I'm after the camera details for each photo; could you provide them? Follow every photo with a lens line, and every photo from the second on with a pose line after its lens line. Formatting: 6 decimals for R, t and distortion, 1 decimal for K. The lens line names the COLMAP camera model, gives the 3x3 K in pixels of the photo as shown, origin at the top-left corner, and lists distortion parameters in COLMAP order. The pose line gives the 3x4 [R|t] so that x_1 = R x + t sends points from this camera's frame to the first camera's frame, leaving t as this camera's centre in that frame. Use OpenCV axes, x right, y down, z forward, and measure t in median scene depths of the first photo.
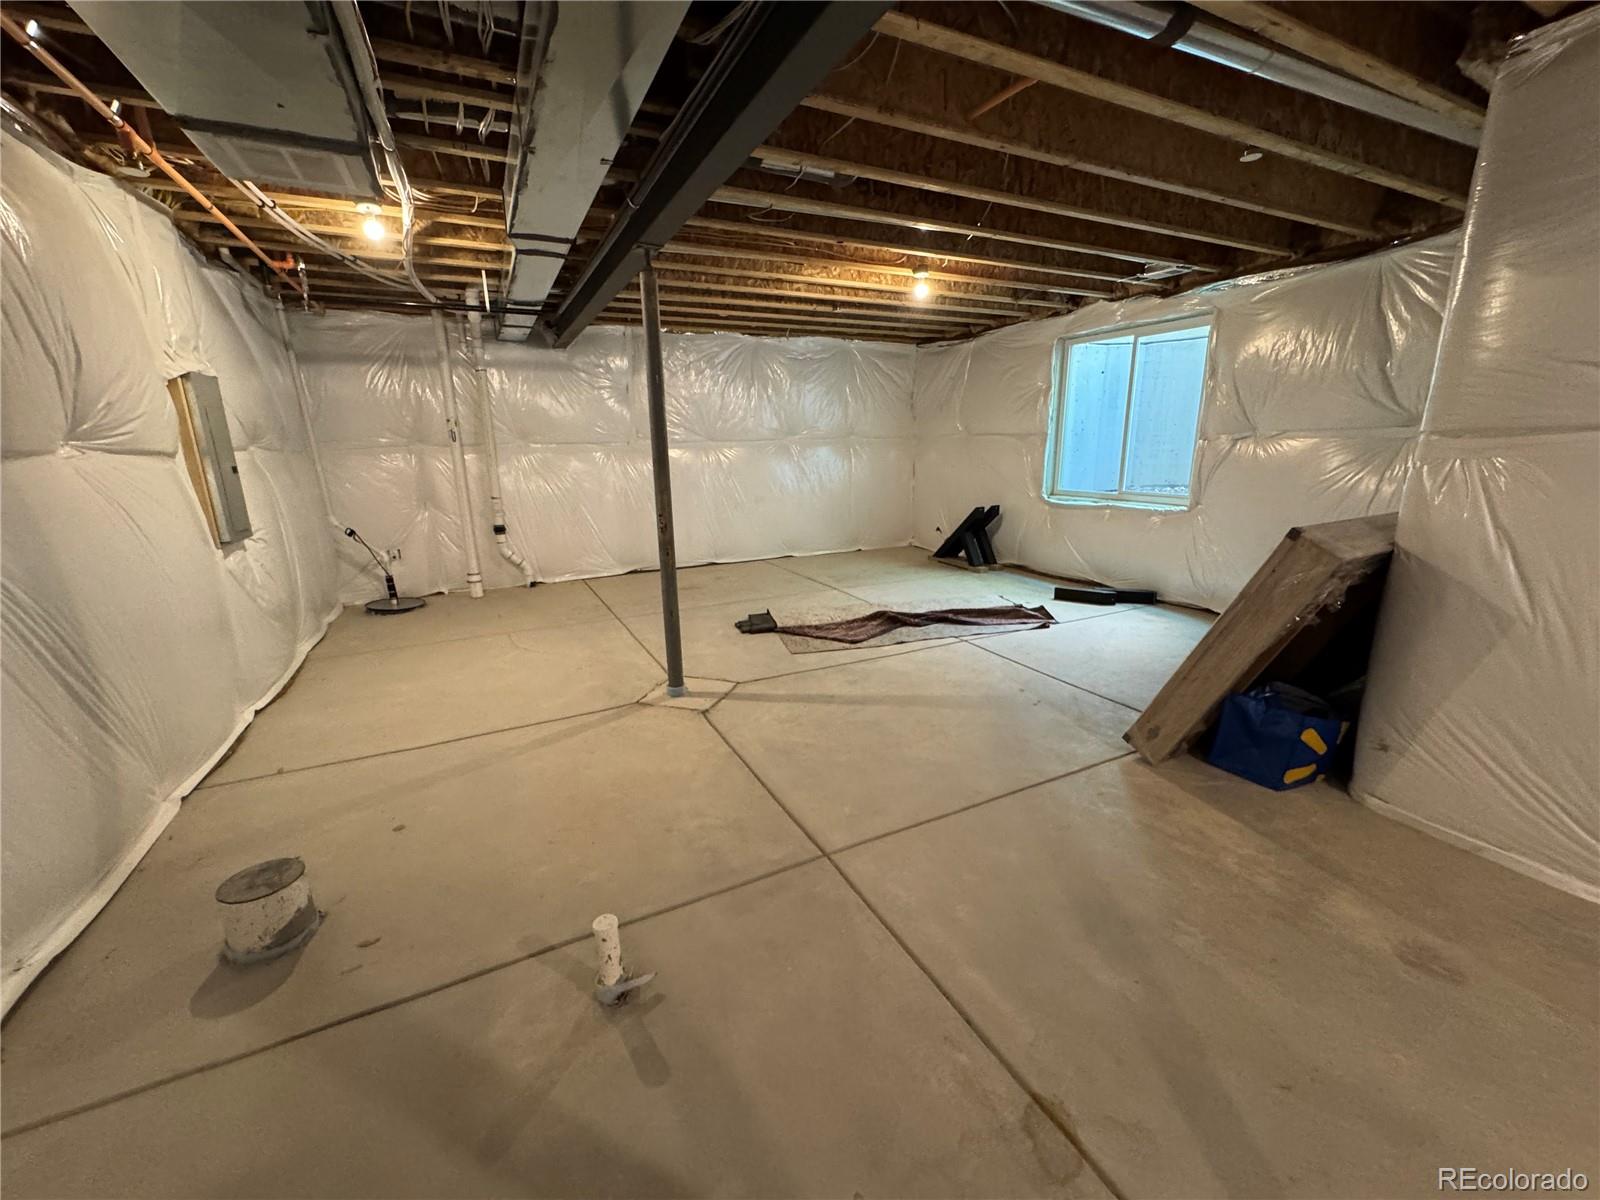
lens RADIAL K [[639.5, 0, 795.8], [0, 639.5, 600.9], [0, 0, 1]] dist [-0.003197, 0.000594]
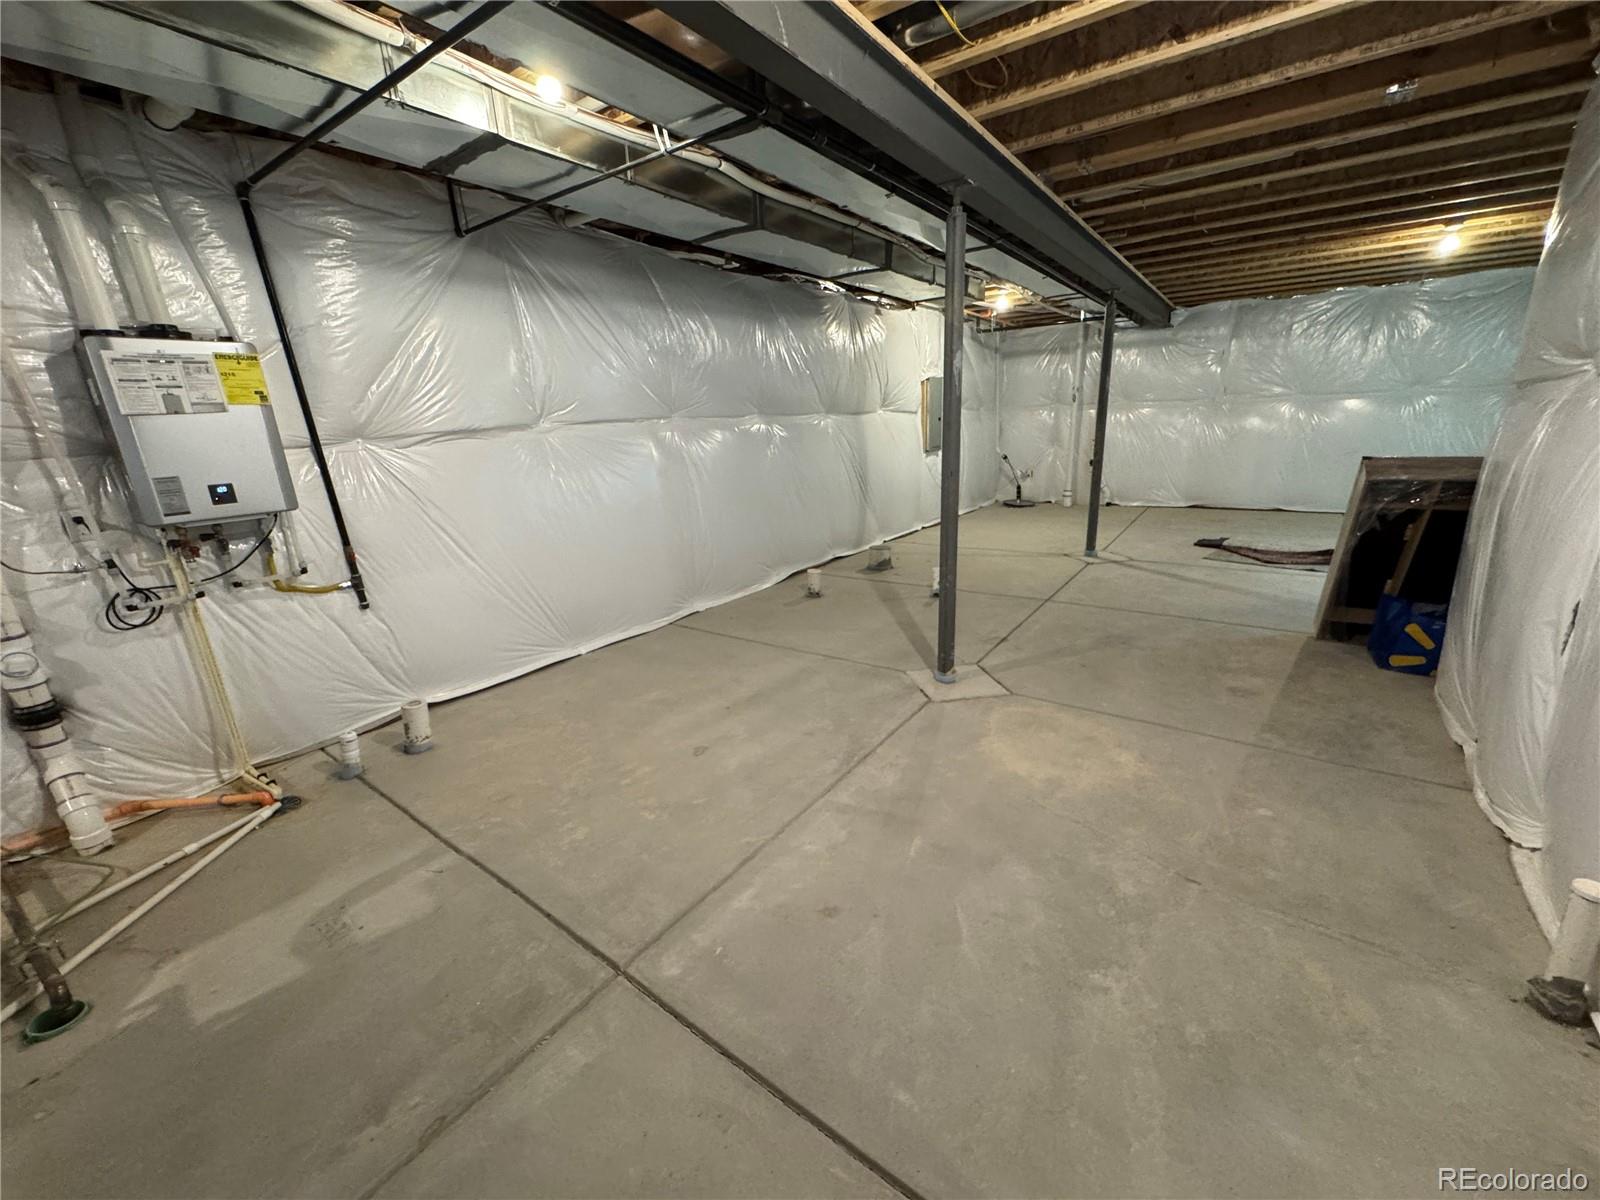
lens RADIAL K [[639.5, 0, 800.8], [0, 639.5, 601.3], [0, 0, 1]] dist [-0.003197, 0.000594]
pose [[0.474394, 0.239478, -0.847113, 0.717898], [-0.183417, 0.968057, 0.170952, 0.091623], [0.860993, 0.074276, 0.503164, -0.382683]]
